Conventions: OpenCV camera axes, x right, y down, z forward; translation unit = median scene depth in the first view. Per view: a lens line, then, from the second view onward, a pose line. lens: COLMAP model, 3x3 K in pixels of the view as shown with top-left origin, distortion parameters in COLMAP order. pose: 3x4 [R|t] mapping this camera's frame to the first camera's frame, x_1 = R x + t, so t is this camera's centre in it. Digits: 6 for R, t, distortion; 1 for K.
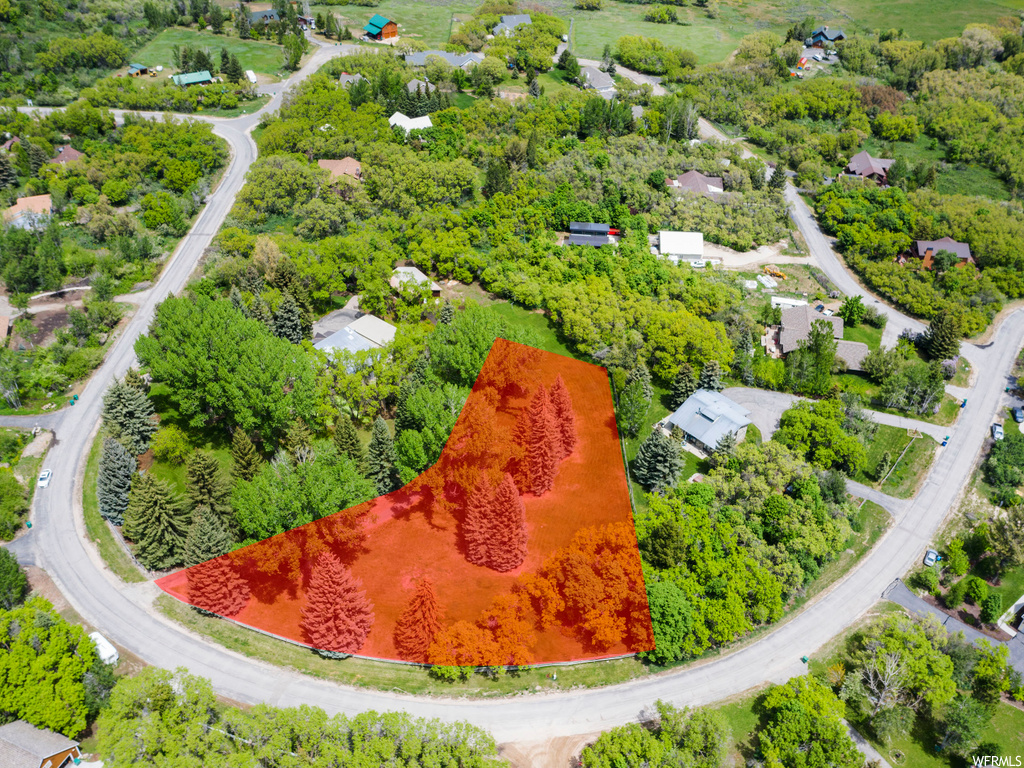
lens RADIAL K [[1217.9, 0, 512.0], [0, 1217.9, 384.0], [0, 0, 1]] dist [0.007058, -0.001480]
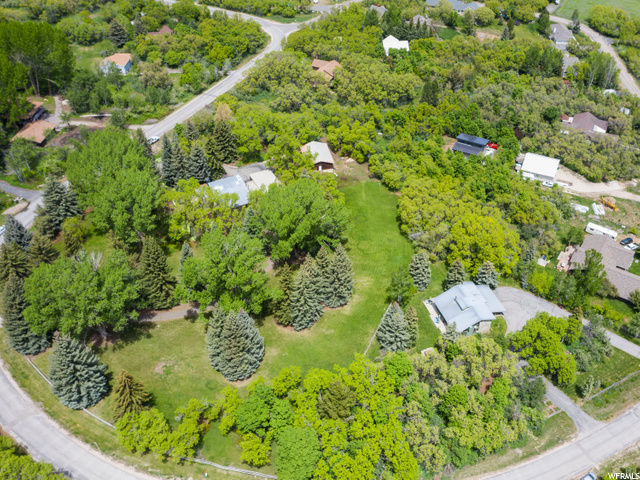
lens RADIAL K [[761.2, 0, 320.0], [0, 761.2, 240.0], [0, 0, 1]] dist [0.007058, -0.001480]
pose [[0.913566, 0.230280, -0.335214, 0.215750], [-0.217845, 0.973113, 0.074796, -0.050087], [0.343426, 0.004693, 0.939168, 0.180435]]
